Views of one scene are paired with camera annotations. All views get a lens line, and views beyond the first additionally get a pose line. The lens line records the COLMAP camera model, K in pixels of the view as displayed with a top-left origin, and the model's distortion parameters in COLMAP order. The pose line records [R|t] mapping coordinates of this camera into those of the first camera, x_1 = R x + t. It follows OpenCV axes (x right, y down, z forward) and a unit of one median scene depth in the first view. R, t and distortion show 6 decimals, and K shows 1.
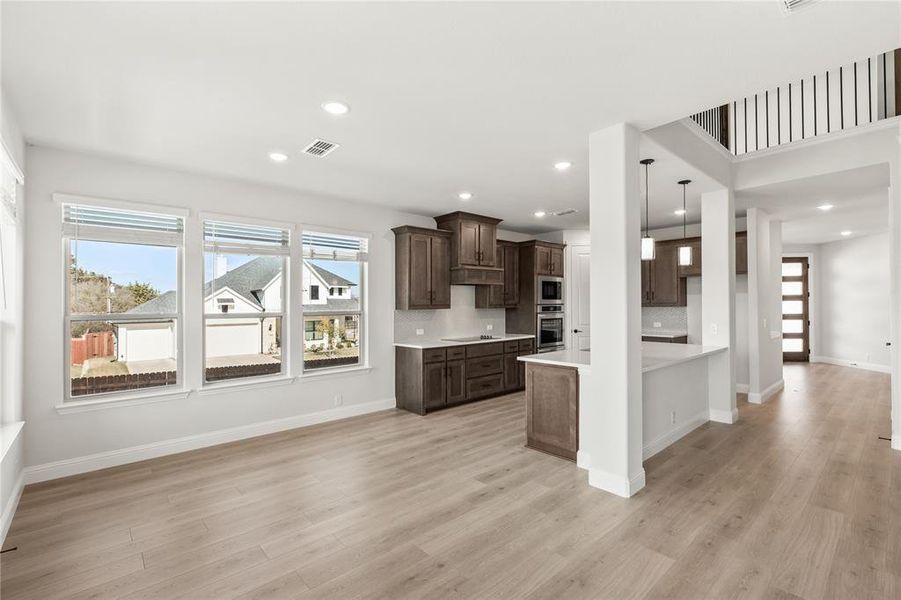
lens RADIAL K [[407.3, 0, 446.5], [0, 407.3, 305.0], [0, 0, 1]] dist [0.000093, -0.000012]
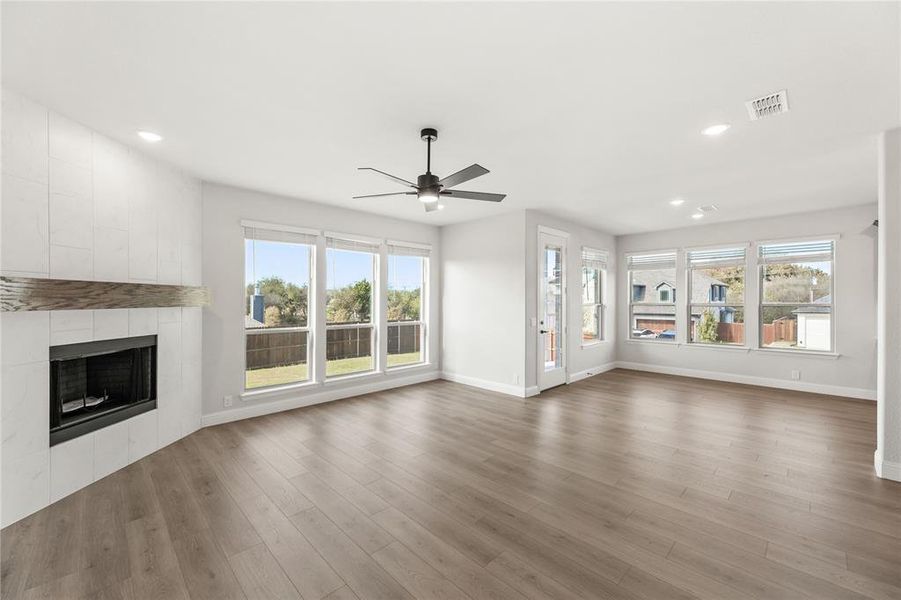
lens RADIAL K [[364.2, 0, 454.5], [0, 364.2, 302.9], [0, 0, 1]] dist [0.000215, 0.000074]
pose [[0.061161, 0.016176, -0.997997, 0.593950], [0.001548, 0.999866, 0.016301, -0.005768], [0.998127, -0.002541, 0.061128, -0.087184]]
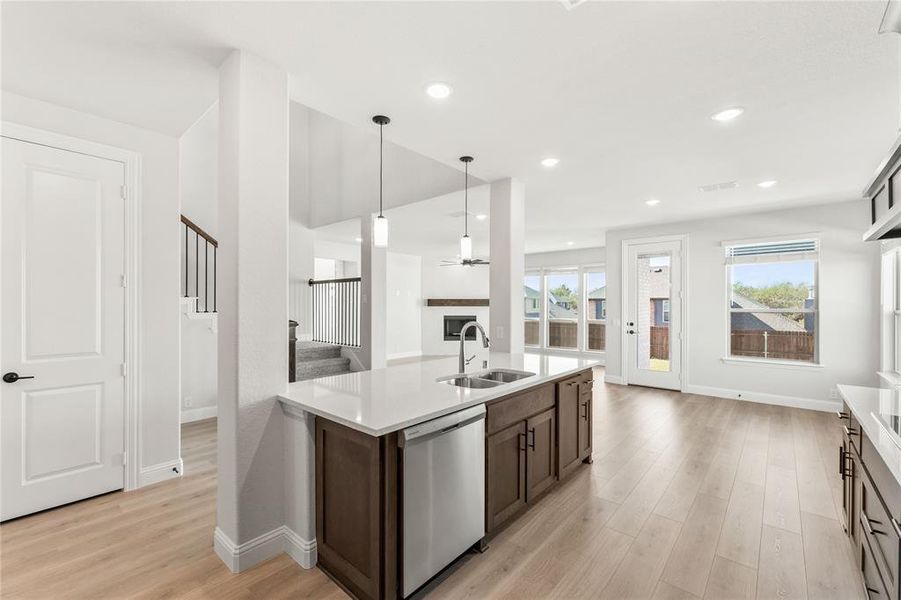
lens RADIAL K [[376.8, 0, 449.9], [0, 376.8, 304.4], [0, 0, 1]] dist [-0.000343, -0.000123]
pose [[-0.991891, 0.007024, -0.126896, 0.366496], [0.007038, 0.999975, 0.000336, -0.001651], [0.126895, -0.000560, -0.991916, 1.077262]]
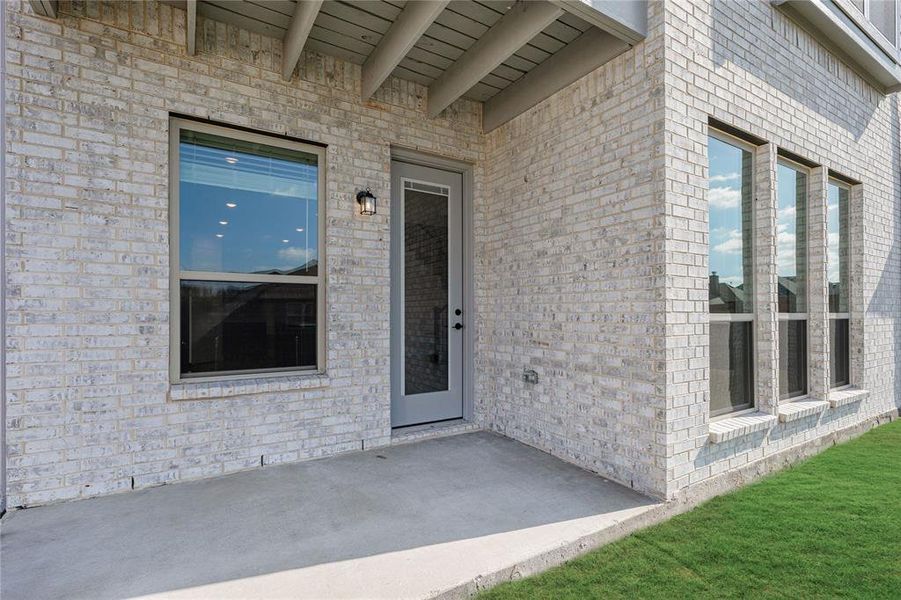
lens RADIAL K [[407.3, 0, 446.5], [0, 407.3, 305.0], [0, 0, 1]] dist [0.000093, -0.000012]
pose [[0.165064, 0.018320, 0.986113, -0.822909], [0.005731, 0.999793, -0.019534, 0.054795], [-0.986266, 0.008876, 0.164924, 0.081968]]
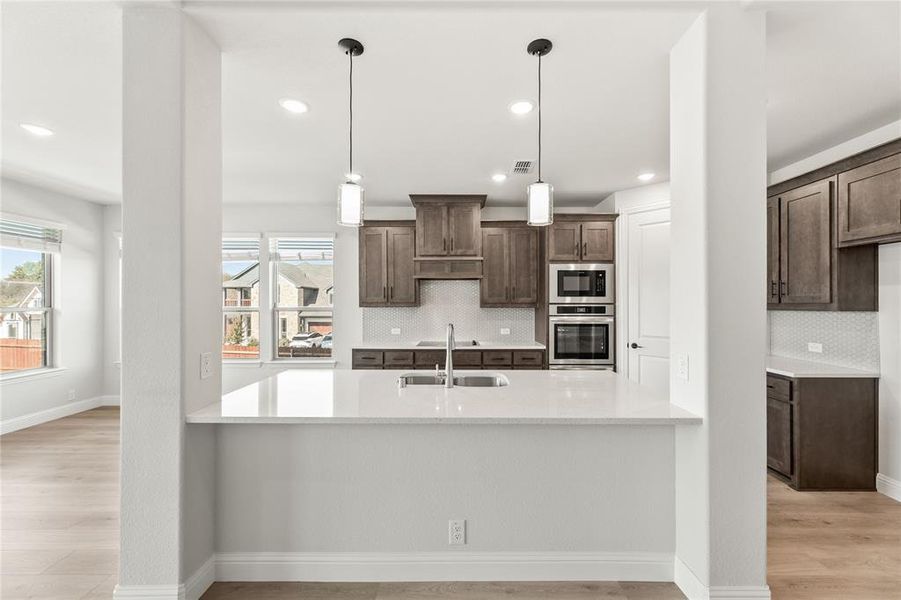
lens RADIAL K [[364.2, 0, 454.5], [0, 364.2, 302.9], [0, 0, 1]] dist [0.000215, 0.000074]
pose [[0.747654, 0.010067, -0.664012, 0.523774], [-0.008788, 0.999948, 0.005265, -0.004217], [0.664030, 0.001899, 0.747704, 0.407421]]
